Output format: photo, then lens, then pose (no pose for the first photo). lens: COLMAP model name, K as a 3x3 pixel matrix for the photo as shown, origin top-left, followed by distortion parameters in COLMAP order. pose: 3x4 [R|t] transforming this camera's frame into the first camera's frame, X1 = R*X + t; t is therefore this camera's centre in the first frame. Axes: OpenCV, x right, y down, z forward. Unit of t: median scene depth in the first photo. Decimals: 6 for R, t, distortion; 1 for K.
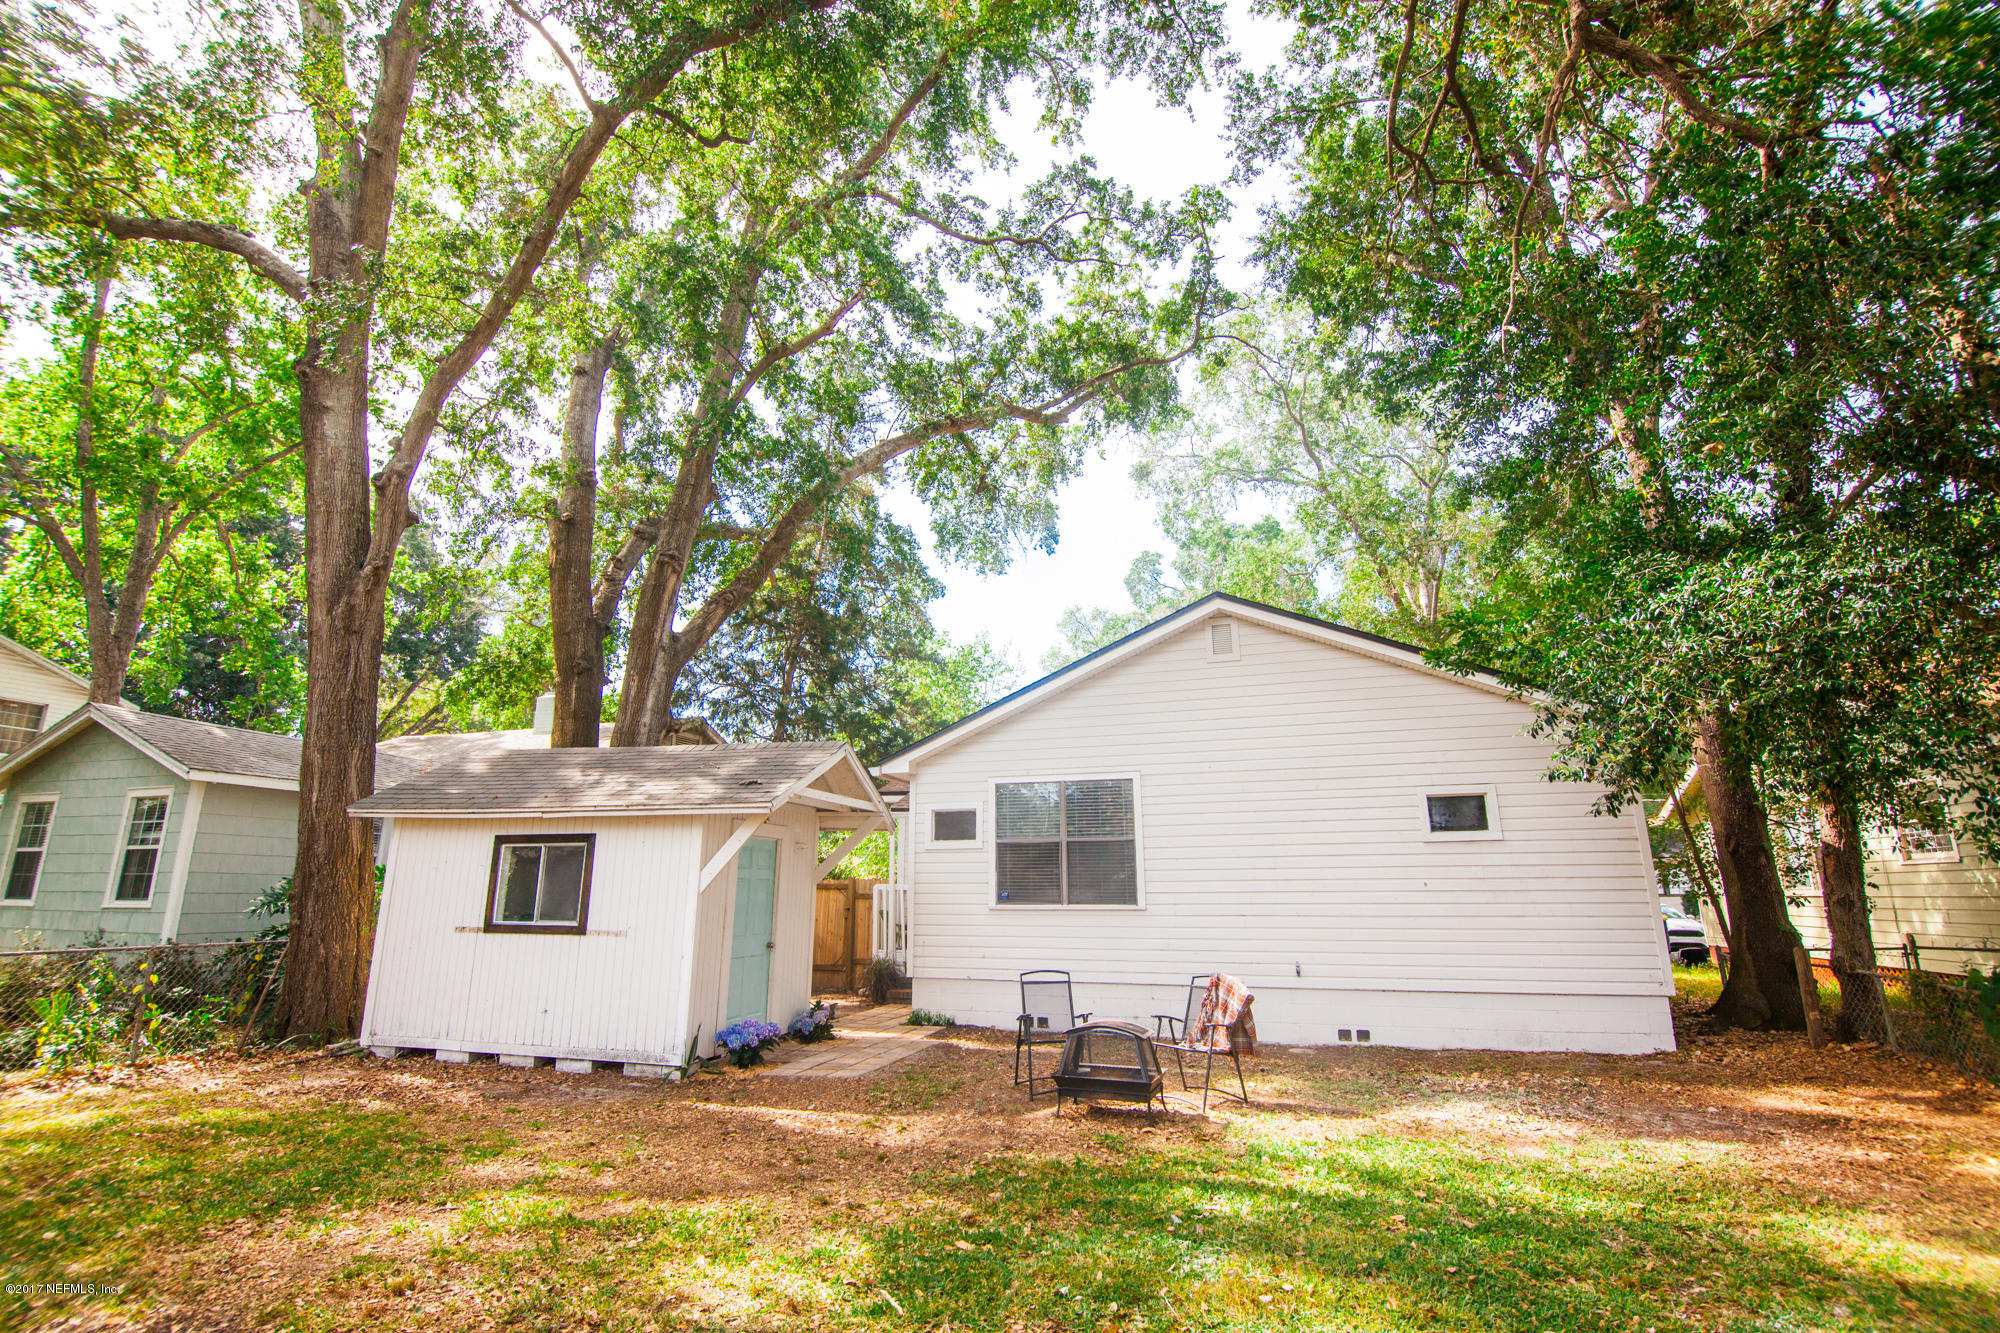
lens RADIAL K [[902.5, 0, 1000.0], [0, 902.5, 666.5], [0, 0, 1]] dist [-0.002334, -0.009300]
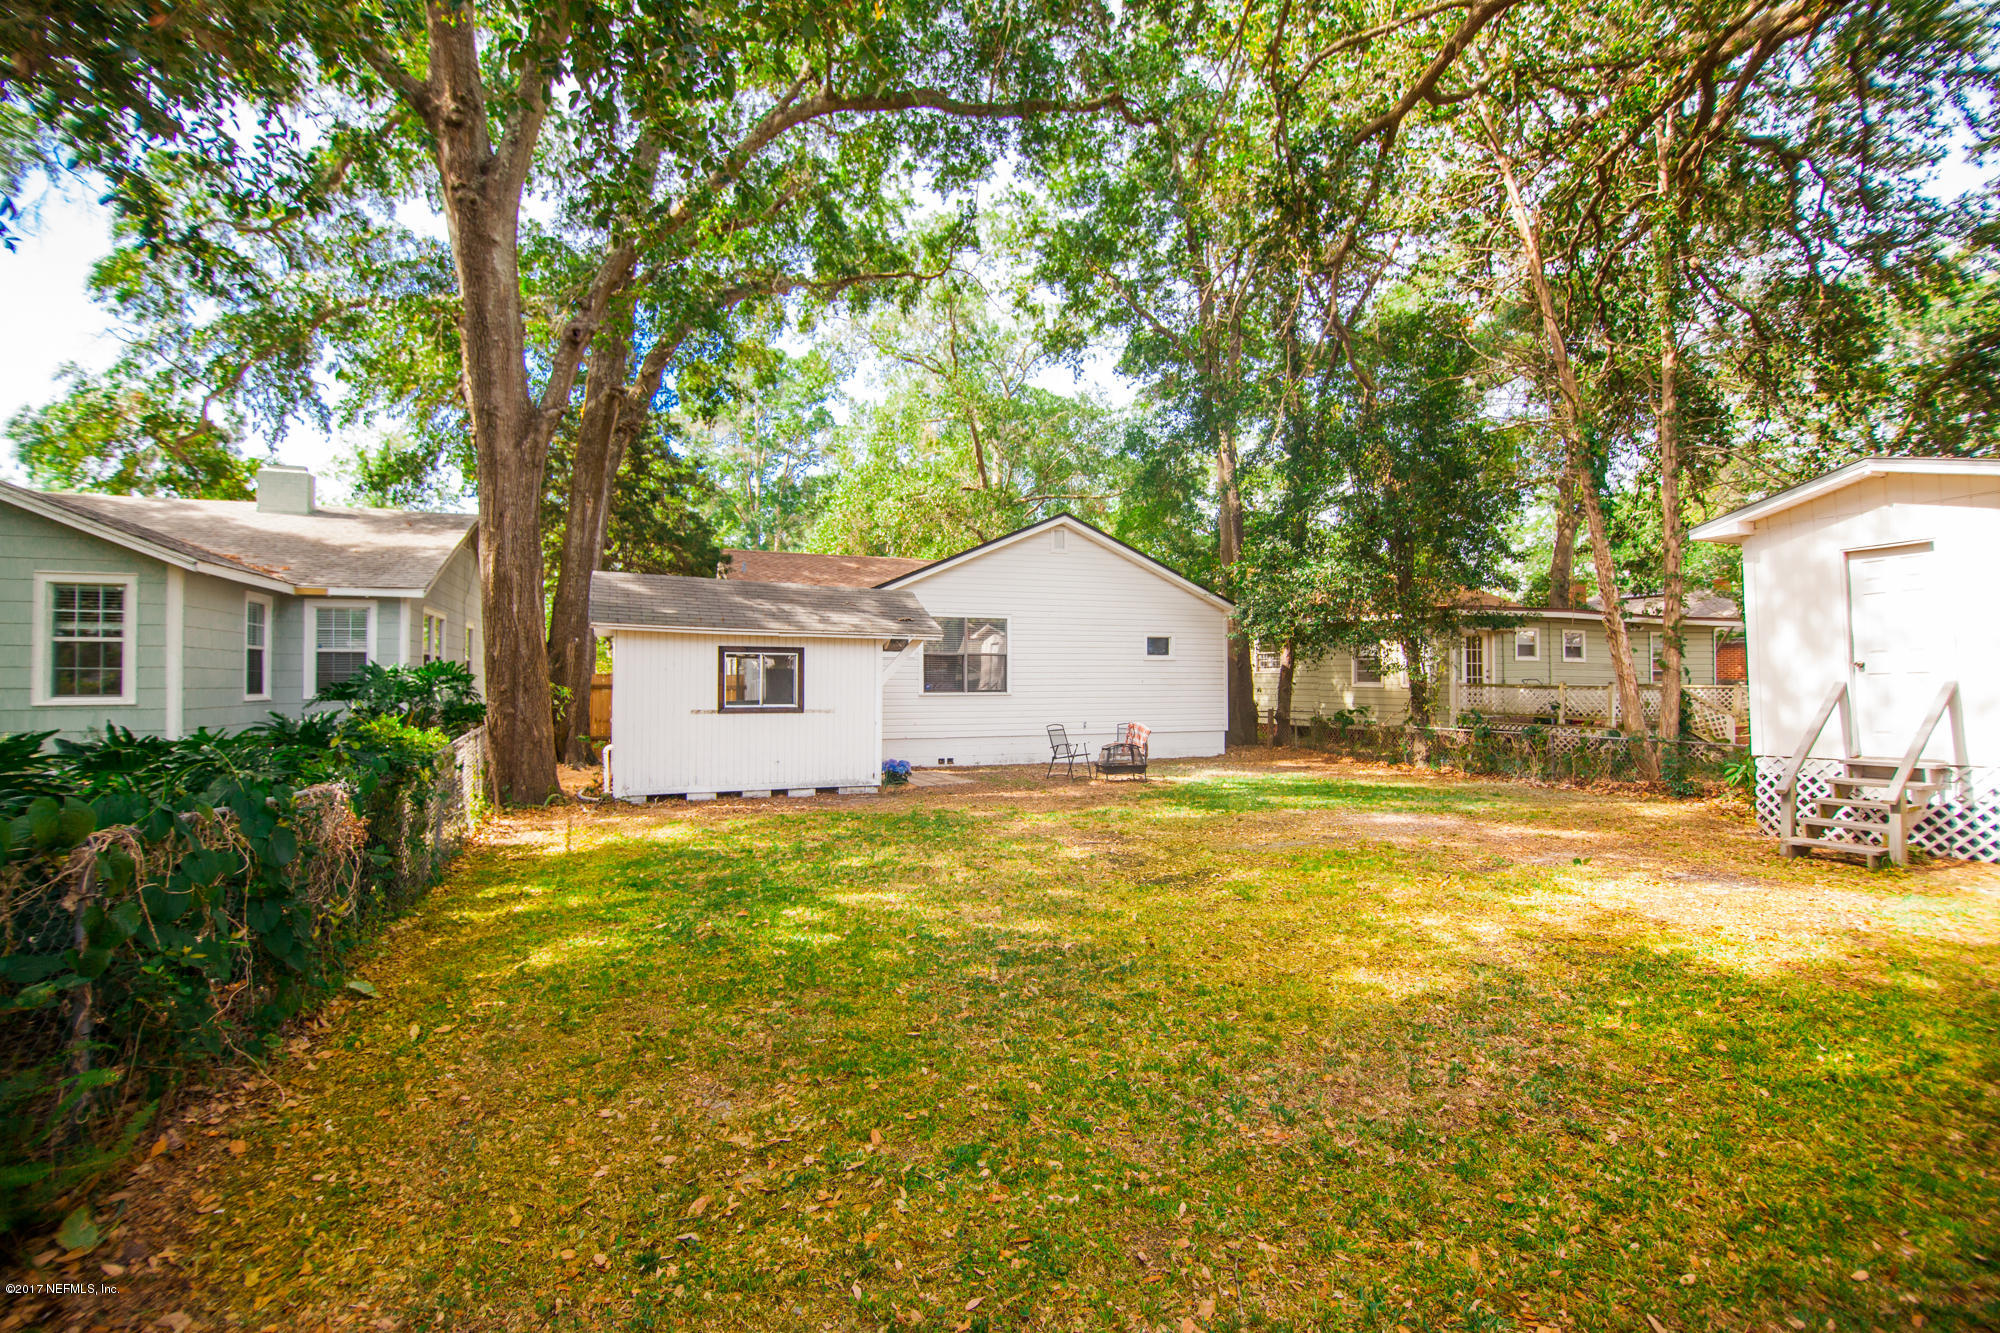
lens RADIAL K [[902.5, 0, 1000.0], [0, 902.5, 666.5], [0, 0, 1]] dist [-0.002334, -0.009300]
pose [[0.780526, 0.011890, 0.625010, -1.130527], [-0.153250, 0.972949, 0.172873, -0.092871], [-0.606047, -0.230714, 0.761234, -0.344544]]
